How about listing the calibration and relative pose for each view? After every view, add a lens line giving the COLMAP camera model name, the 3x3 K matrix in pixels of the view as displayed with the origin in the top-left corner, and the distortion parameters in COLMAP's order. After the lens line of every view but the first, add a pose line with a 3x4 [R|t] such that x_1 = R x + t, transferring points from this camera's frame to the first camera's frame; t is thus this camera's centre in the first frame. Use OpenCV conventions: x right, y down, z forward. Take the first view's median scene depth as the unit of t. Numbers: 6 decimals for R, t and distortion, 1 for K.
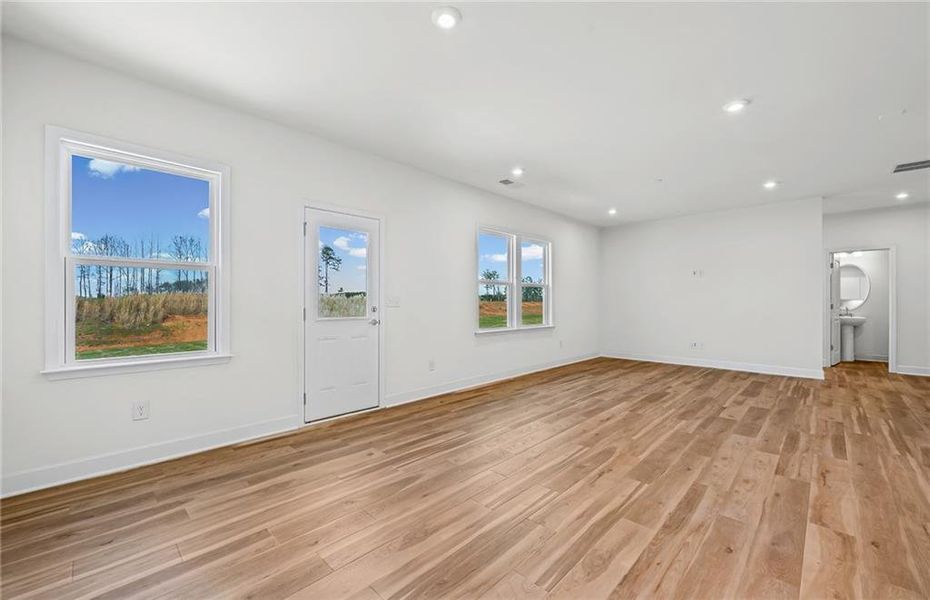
lens RADIAL K [[377.5, 0, 465.0], [0, 377.5, 300.0], [0, 0, 1]] dist [-0.002655, 0.000229]
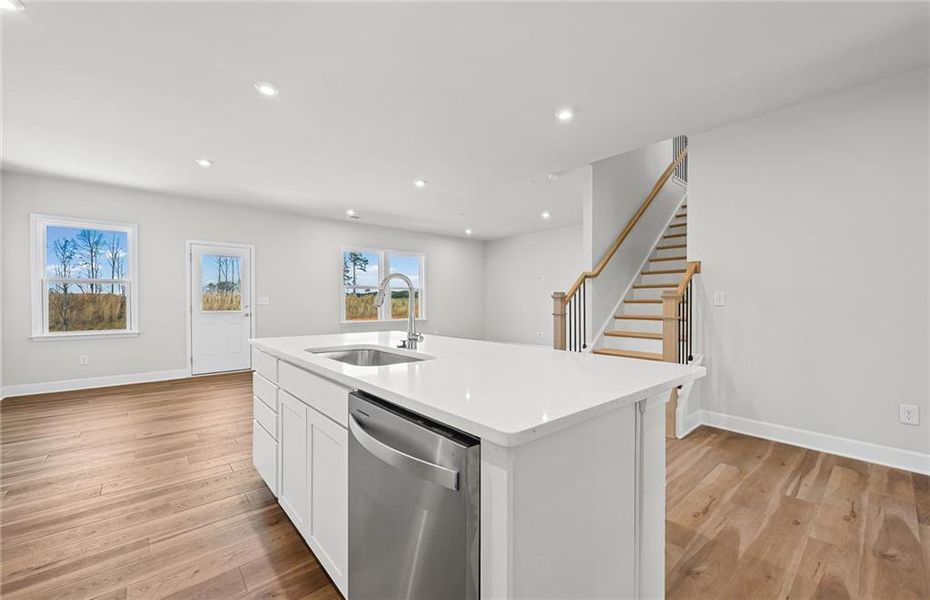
lens RADIAL K [[377.5, 0, 465.0], [0, 377.5, 300.0], [0, 0, 1]] dist [-0.002655, 0.000229]
pose [[0.997404, -0.002133, -0.071973, 1.003660], [0.002274, 0.999996, 0.001869, -0.002641], [0.071969, -0.002028, 0.997405, -0.624474]]
